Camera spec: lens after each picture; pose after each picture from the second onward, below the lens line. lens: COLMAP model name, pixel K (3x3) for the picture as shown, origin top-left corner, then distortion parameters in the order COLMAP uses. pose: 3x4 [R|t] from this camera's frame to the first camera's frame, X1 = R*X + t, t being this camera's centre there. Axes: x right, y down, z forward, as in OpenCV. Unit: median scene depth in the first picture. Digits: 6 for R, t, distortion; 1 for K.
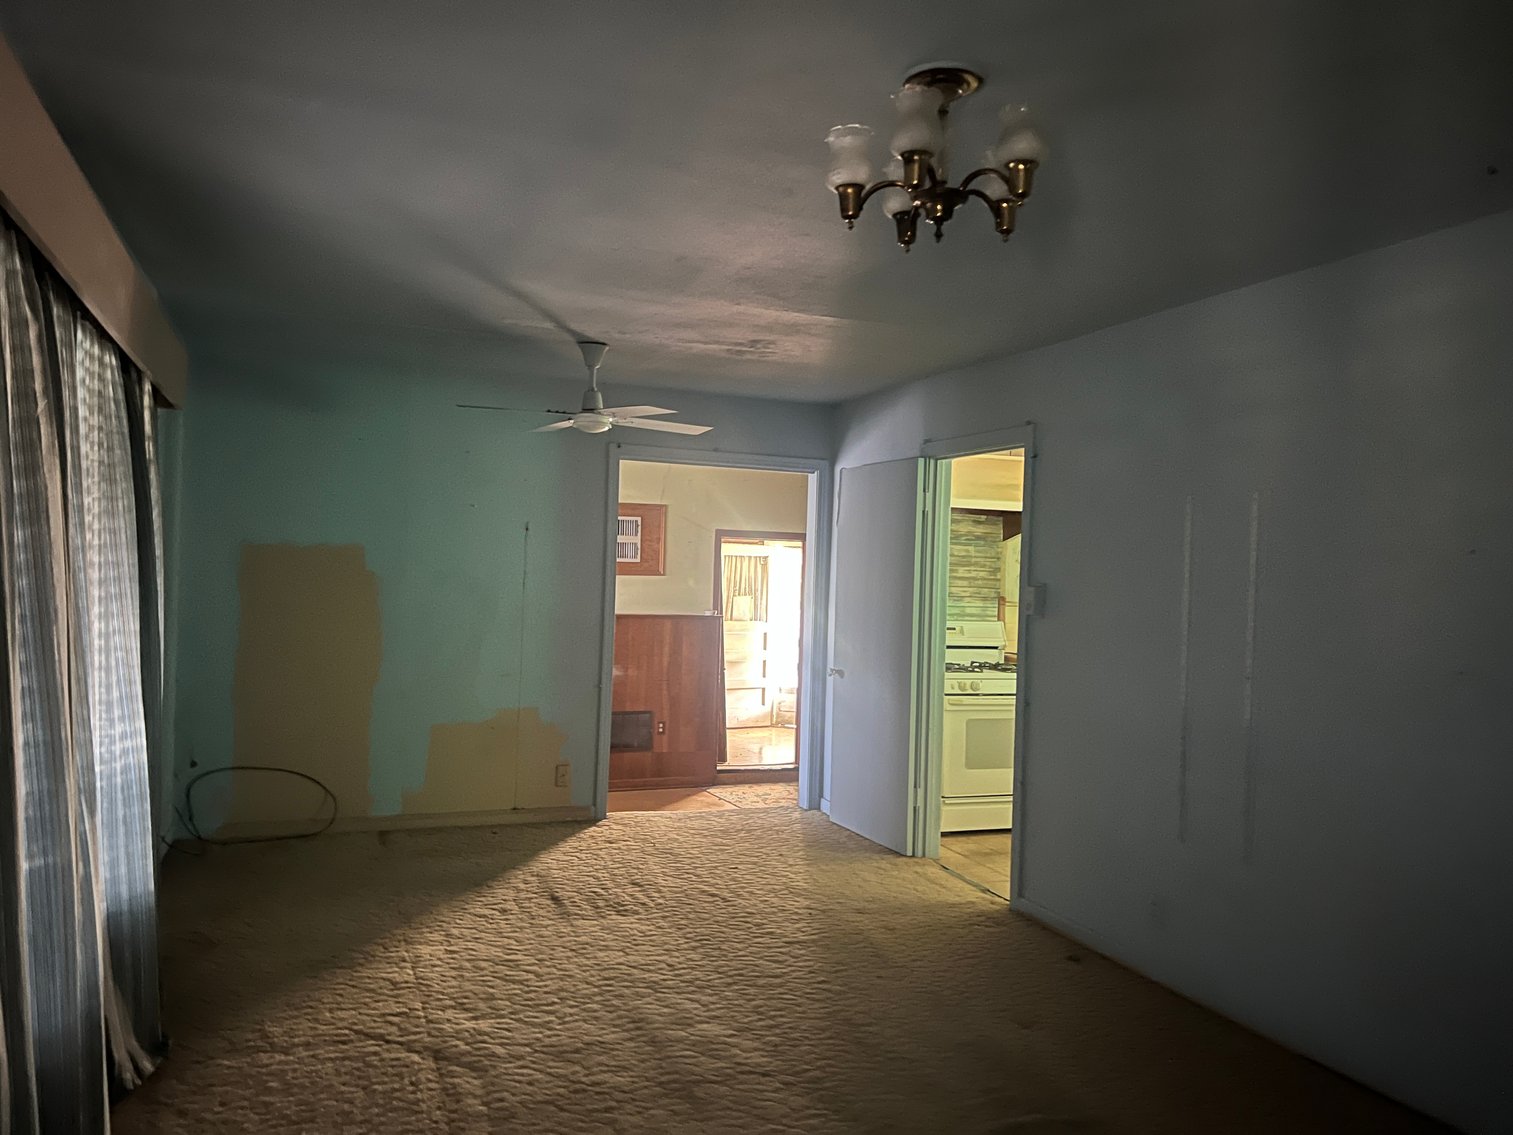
lens RADIAL K [[1134.9, 0, 739.7], [0, 1134.9, 574.7], [0, 0, 1]] dist [0.066696, -0.022522]
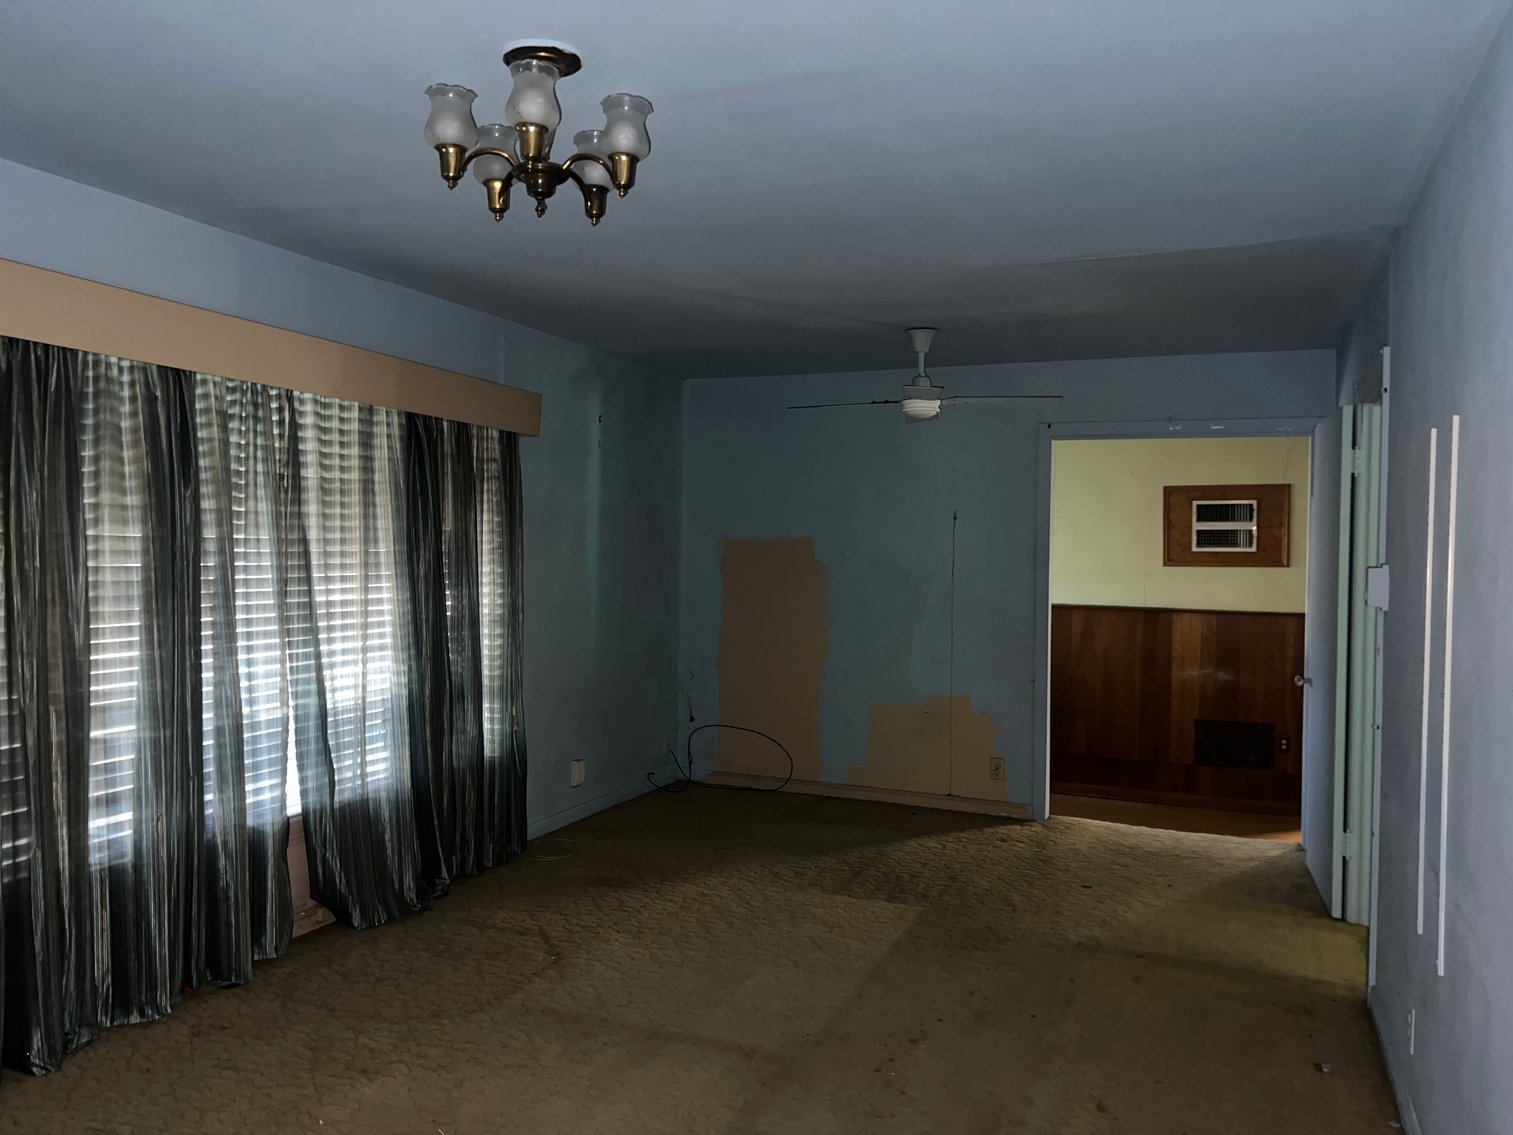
lens RADIAL K [[1134.9, 0, 746.2], [0, 1134.9, 561.8], [0, 0, 1]] dist [0.066696, -0.022522]
pose [[0.743215, -0.006552, -0.669021, 0.445243], [0.000171, 0.999954, -0.009603, 0.010407], [0.669053, 0.007023, 0.743182, 0.161031]]
